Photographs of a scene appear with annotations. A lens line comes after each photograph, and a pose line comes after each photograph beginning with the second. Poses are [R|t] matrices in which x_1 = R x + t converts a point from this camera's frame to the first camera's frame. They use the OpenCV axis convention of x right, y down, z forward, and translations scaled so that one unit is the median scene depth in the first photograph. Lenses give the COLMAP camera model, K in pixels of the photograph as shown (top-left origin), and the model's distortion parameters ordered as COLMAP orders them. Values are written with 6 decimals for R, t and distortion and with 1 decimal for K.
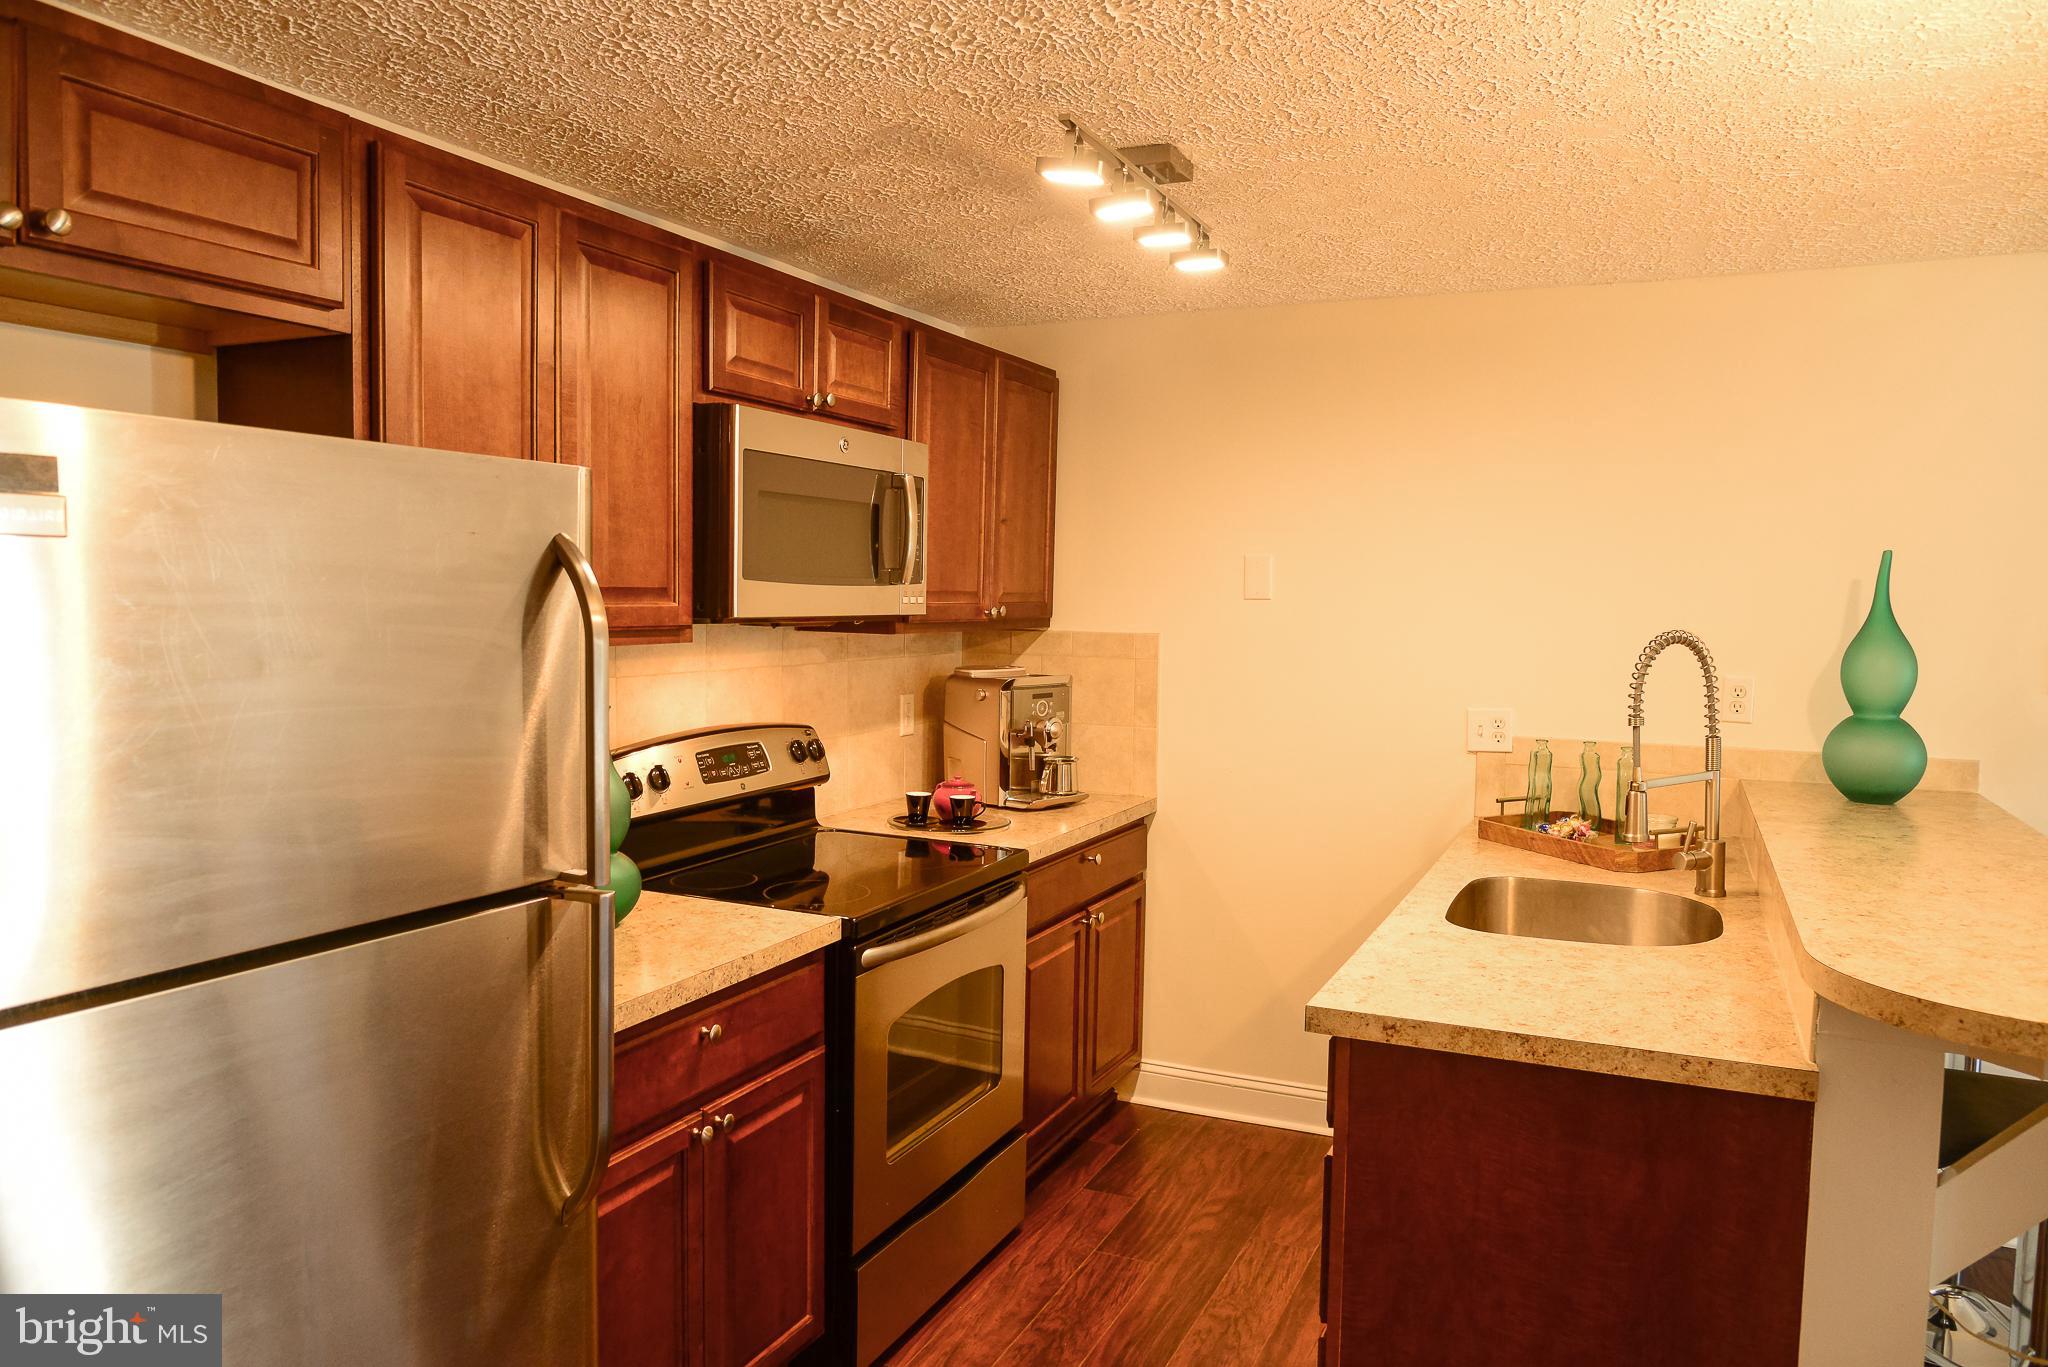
lens RADIAL K [[1430.7, 0, 1024.0], [0, 1430.7, 683.5], [0, 0, 1]] dist [-0.022131, -0.002302]
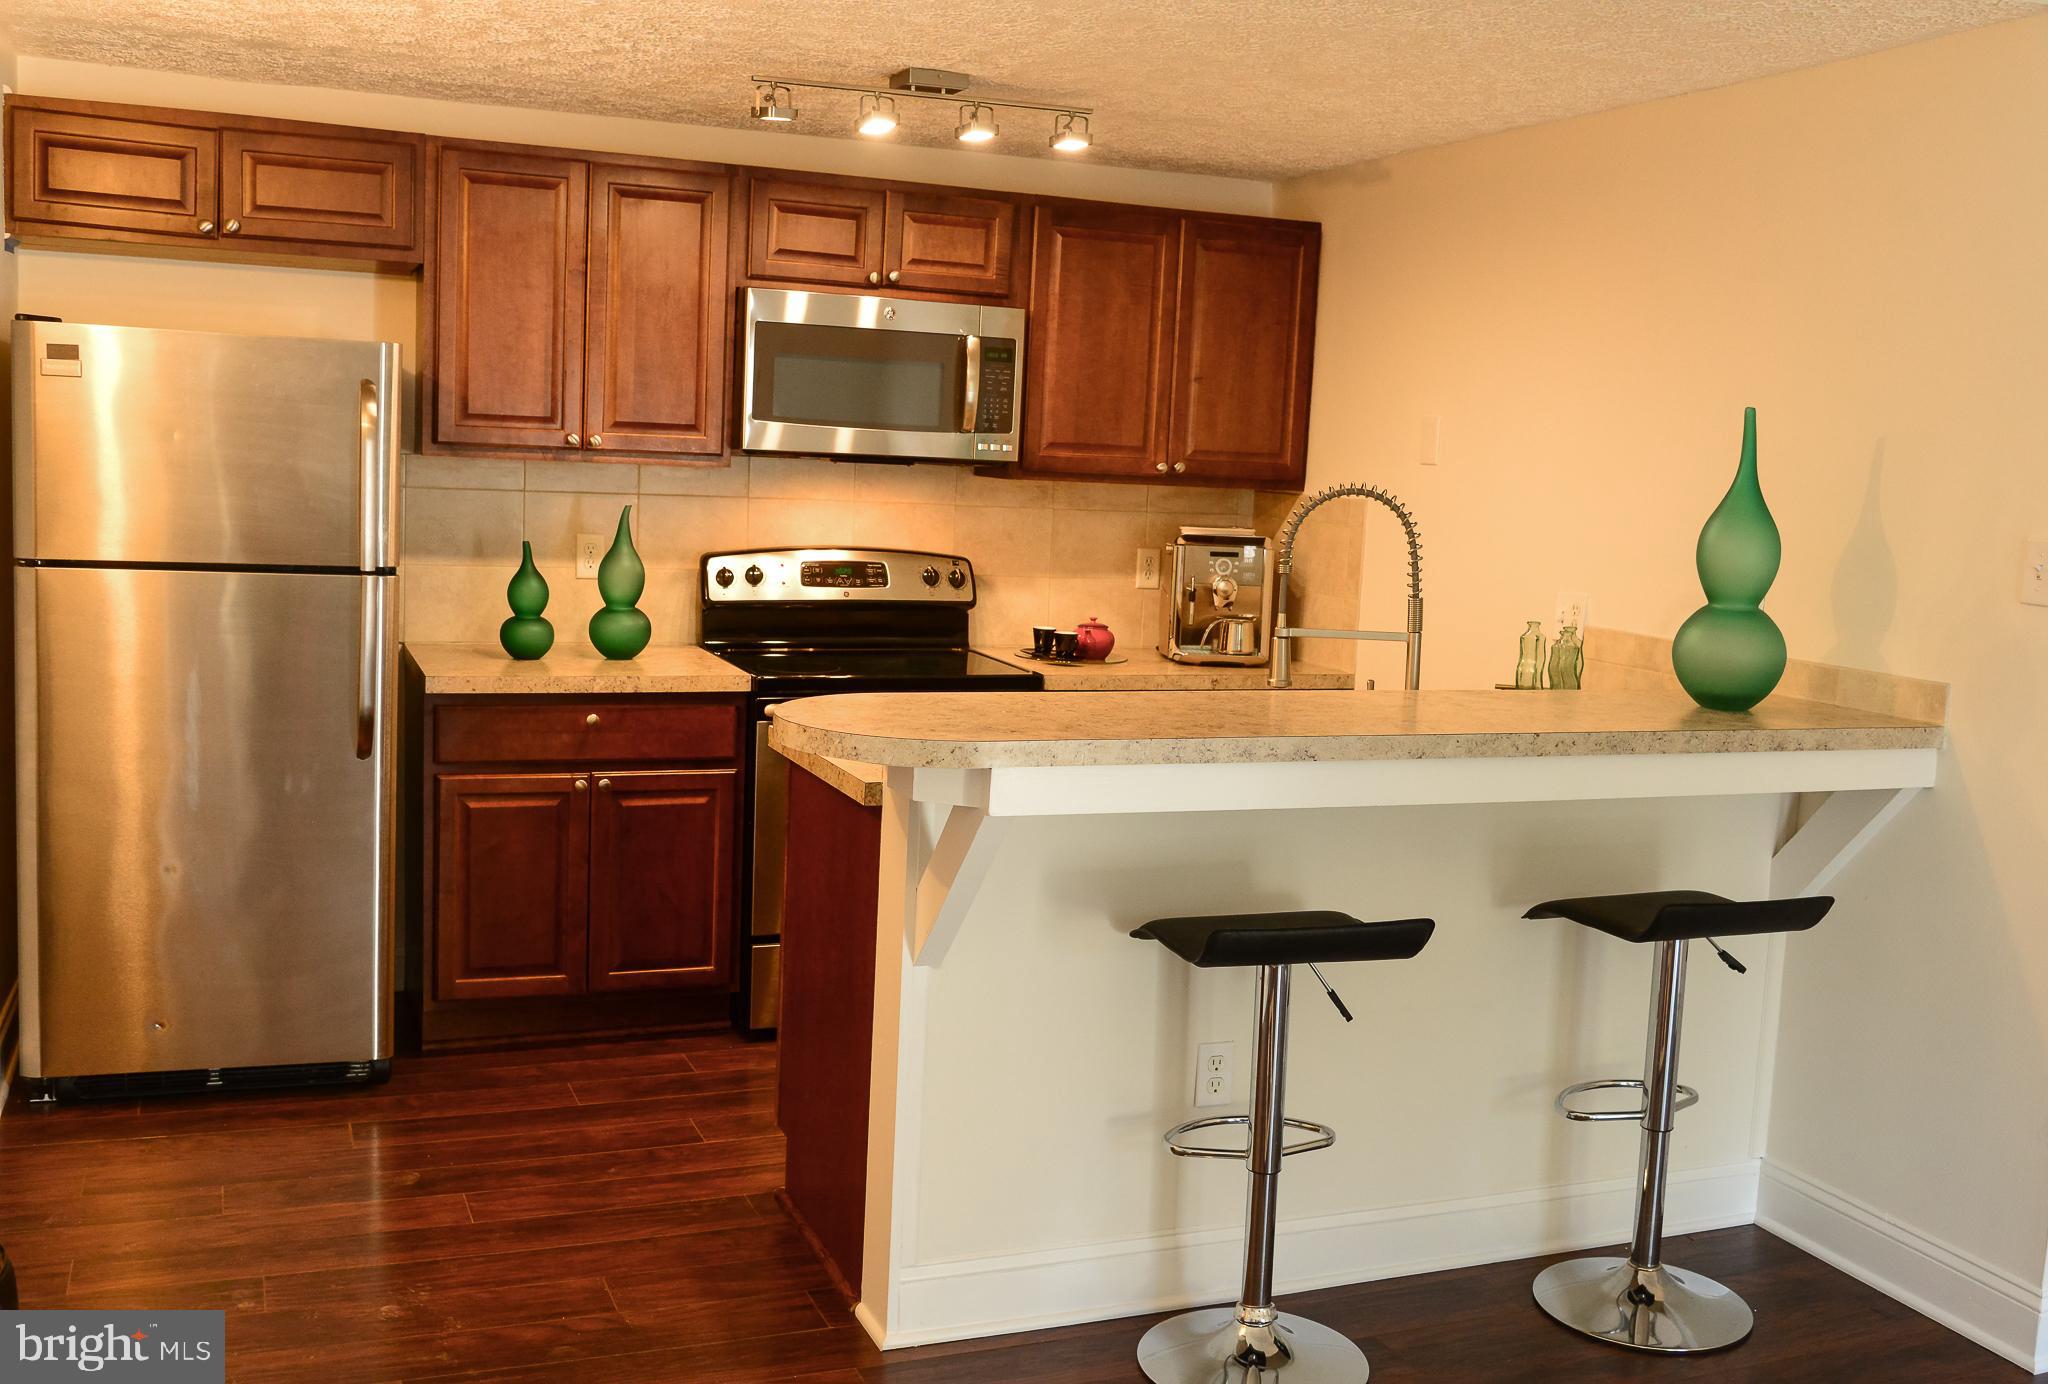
lens RADIAL K [[2040.6, 0, 1024.0], [0, 2040.6, 692.0], [0, 0, 1]] dist [-0.014696, -0.009839]
pose [[0.720548, 0.103785, -0.685594, 1.146903], [-0.082605, 0.994542, 0.063738, 0.031770], [0.688467, 0.010707, 0.725189, -0.171121]]
